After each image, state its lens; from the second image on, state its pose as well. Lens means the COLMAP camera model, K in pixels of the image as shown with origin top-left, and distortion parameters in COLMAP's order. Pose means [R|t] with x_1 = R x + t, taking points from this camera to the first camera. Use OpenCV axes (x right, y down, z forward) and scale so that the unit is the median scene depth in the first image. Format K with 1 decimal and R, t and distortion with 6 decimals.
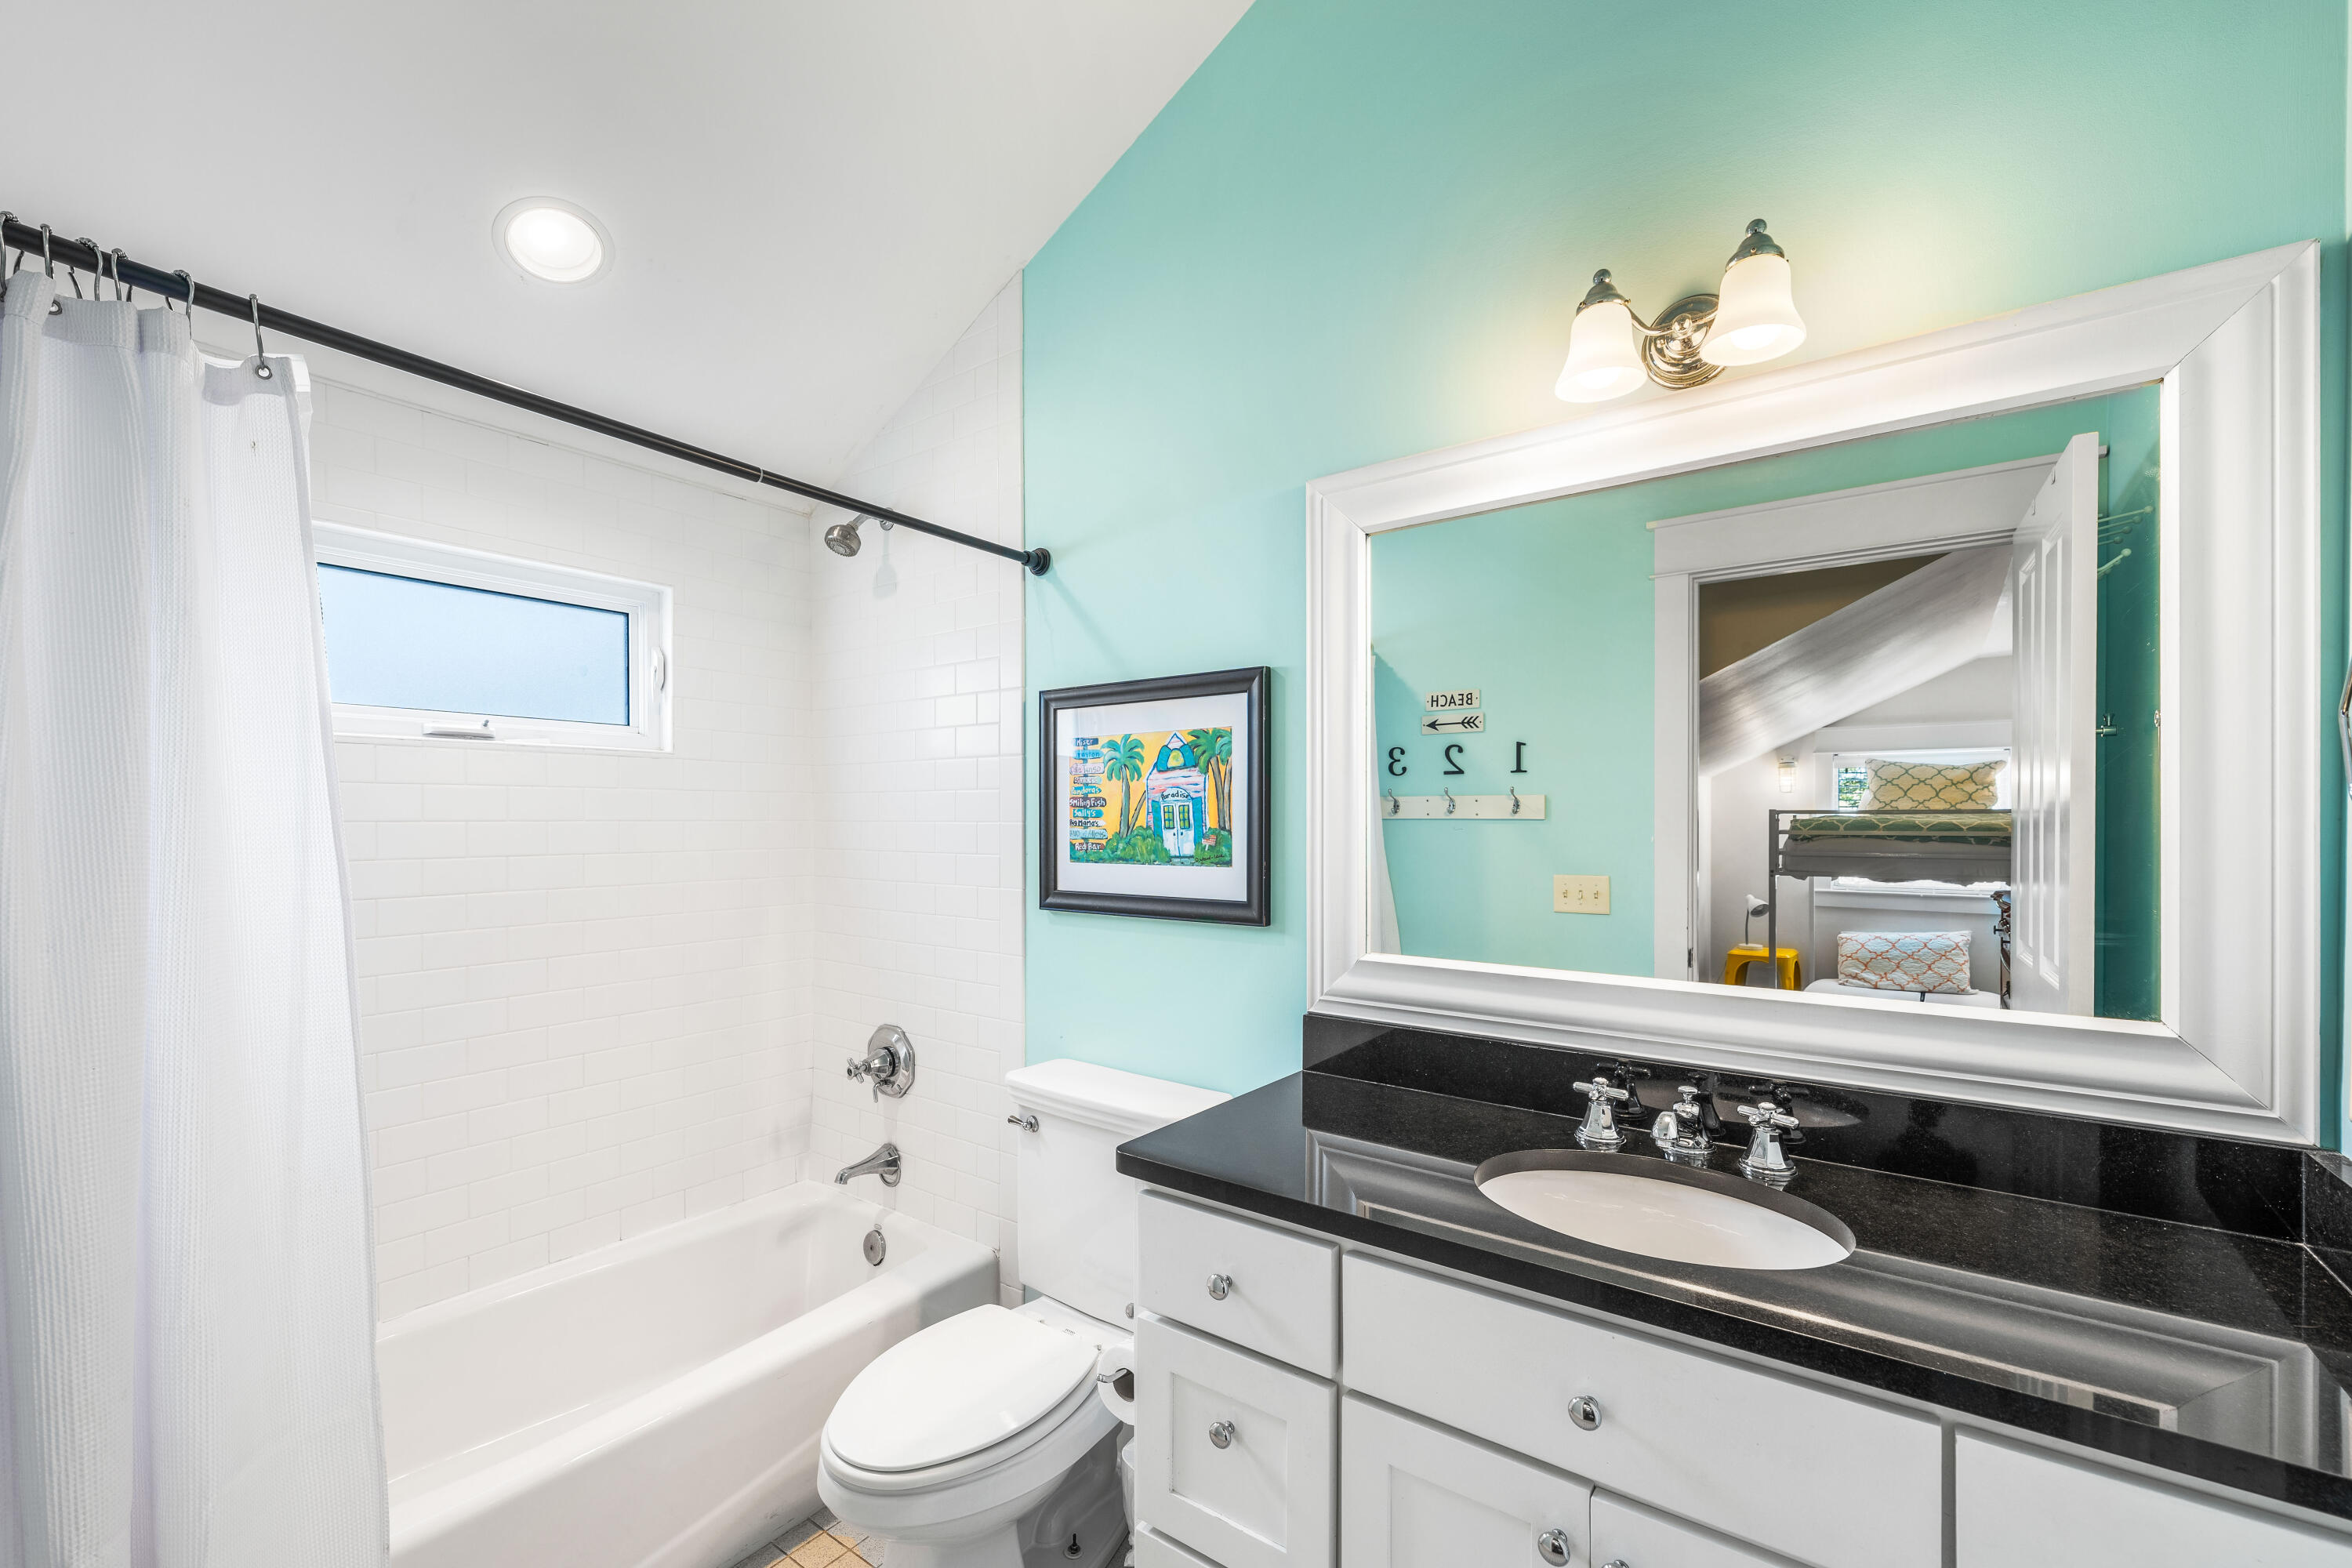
lens RADIAL K [[1016.8, 0, 1178.0], [0, 1016.8, 826.2], [0, 0, 1]] dist [-0.000350, 0.000081]
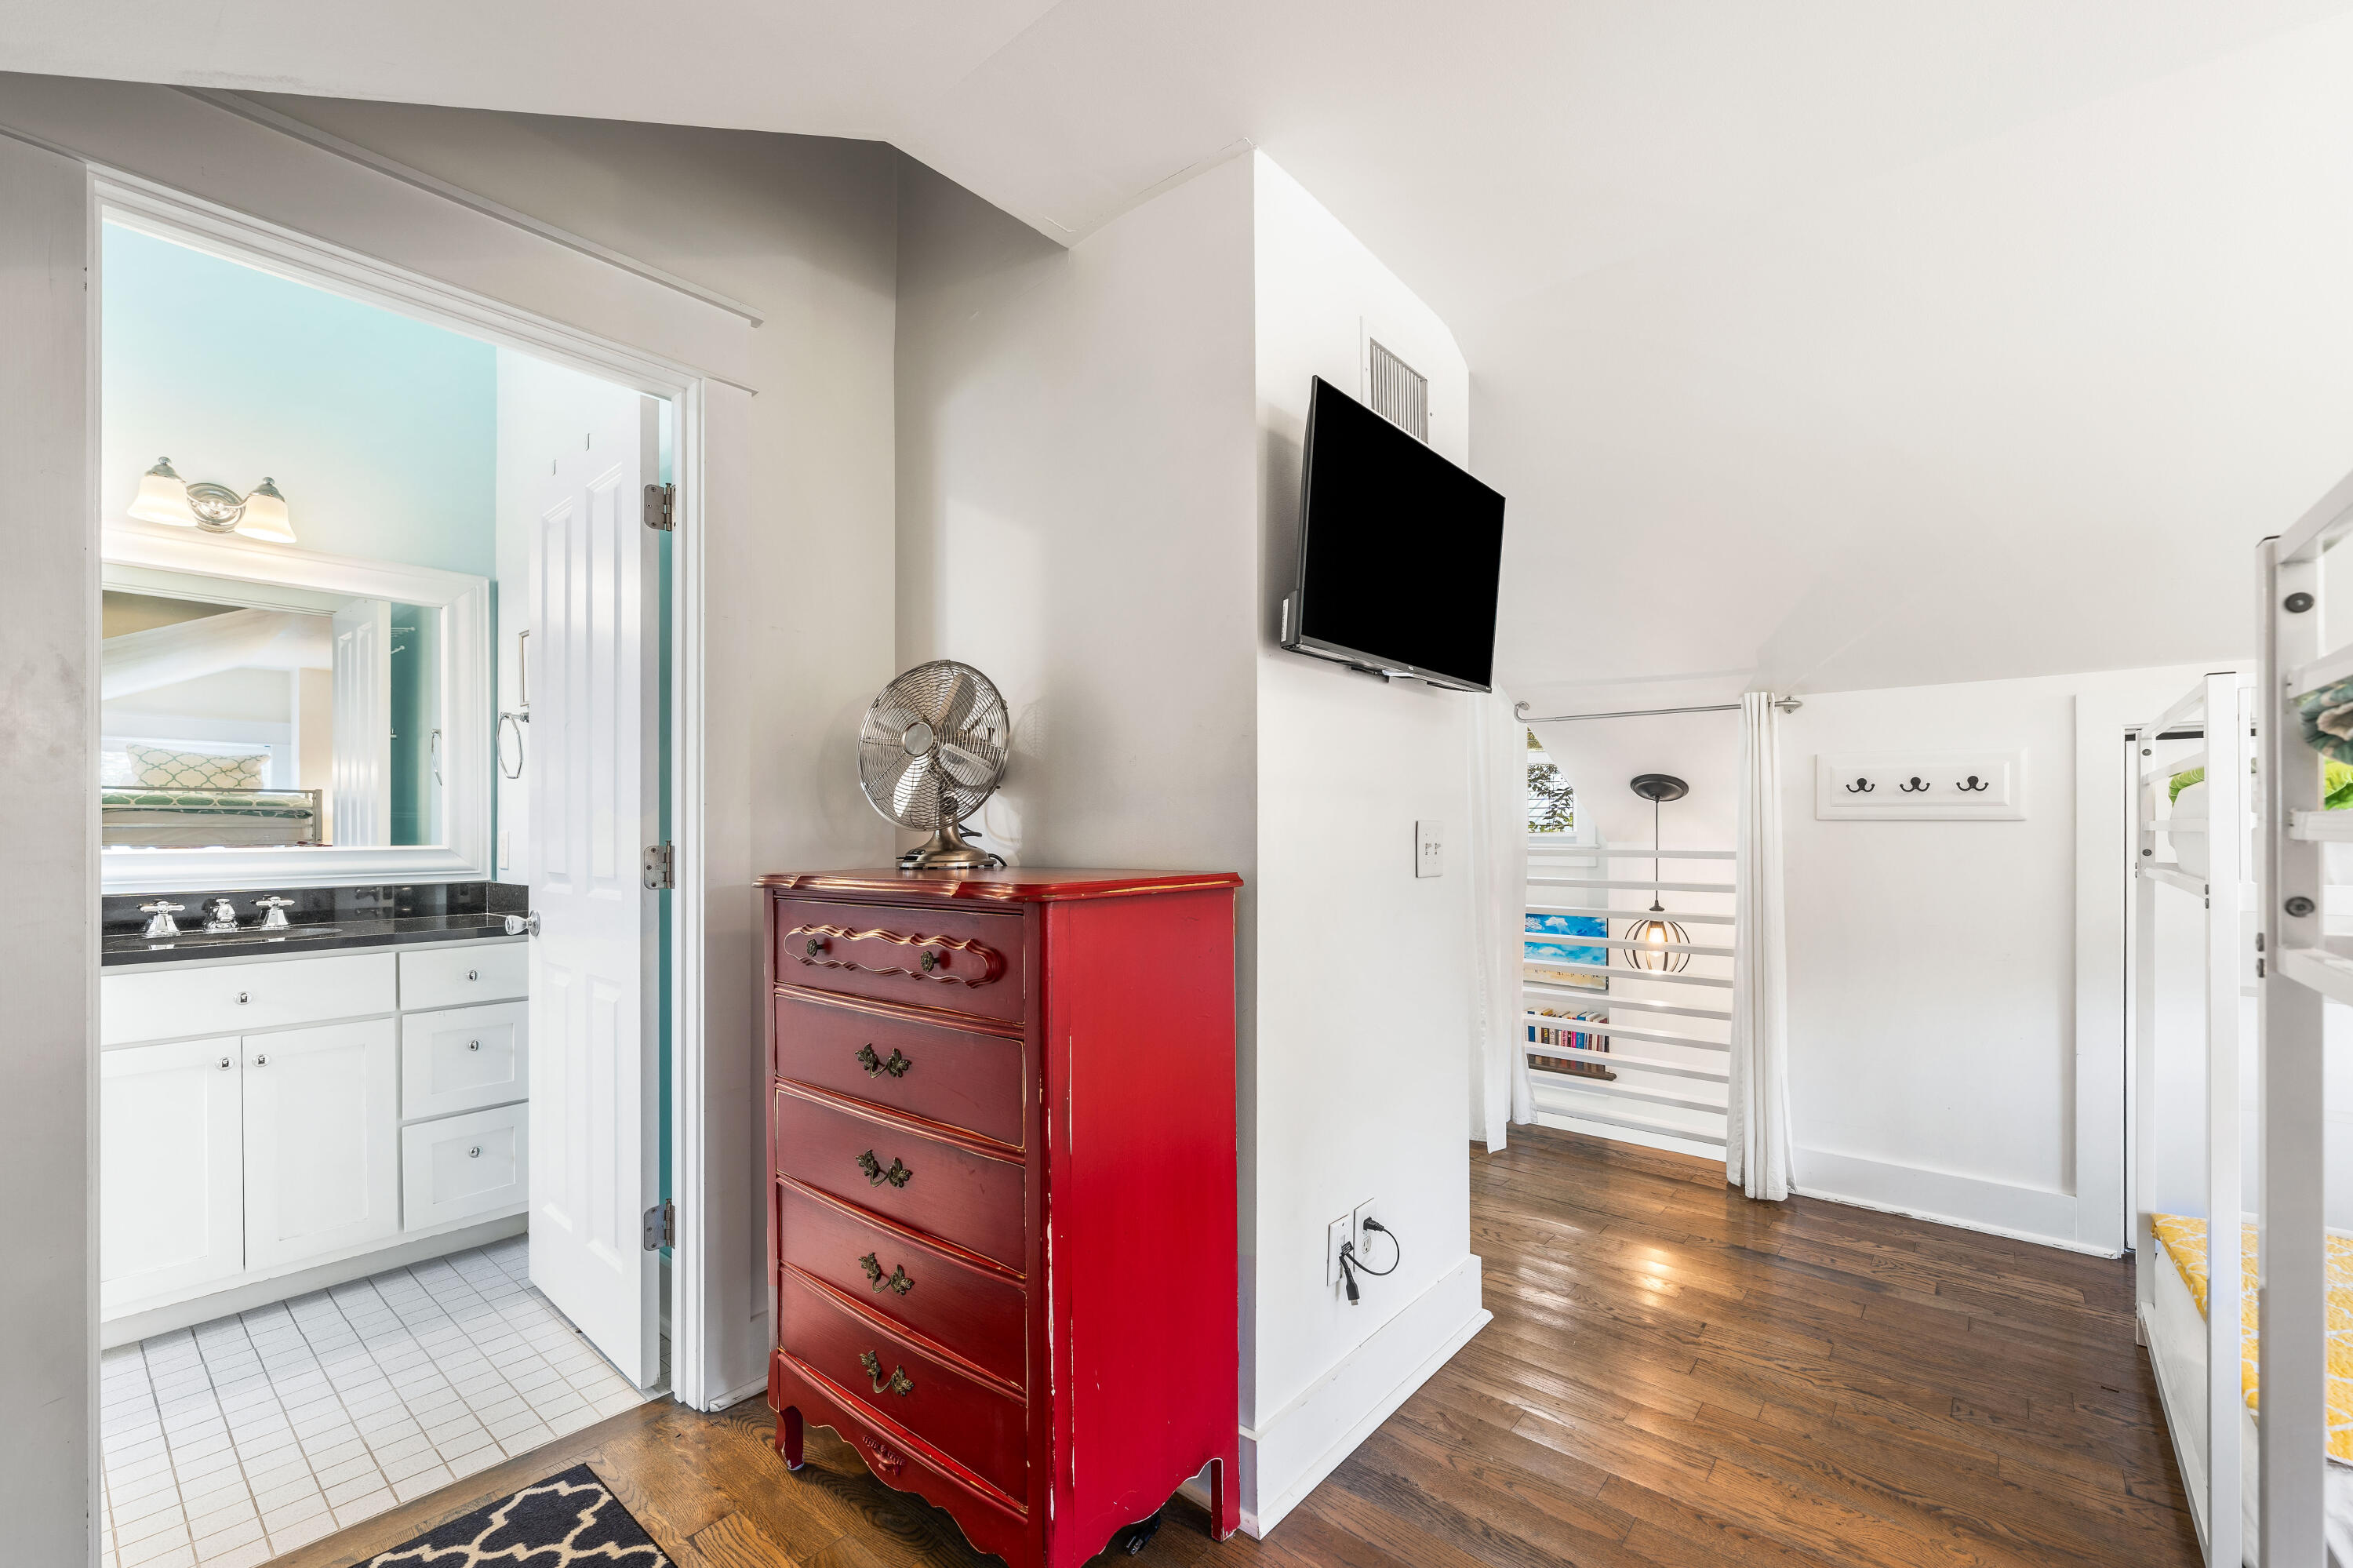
lens RADIAL K [[916.9, 0, 1179.4], [0, 916.9, 824.7], [0, 0, 1]] dist [0.000510, 0.000080]
pose [[0.076873, -0.001263, 0.997040, -0.850704], [0.002647, 0.999996, 0.001063, 0.089619], [-0.997037, 0.002557, 0.076876, -0.739404]]
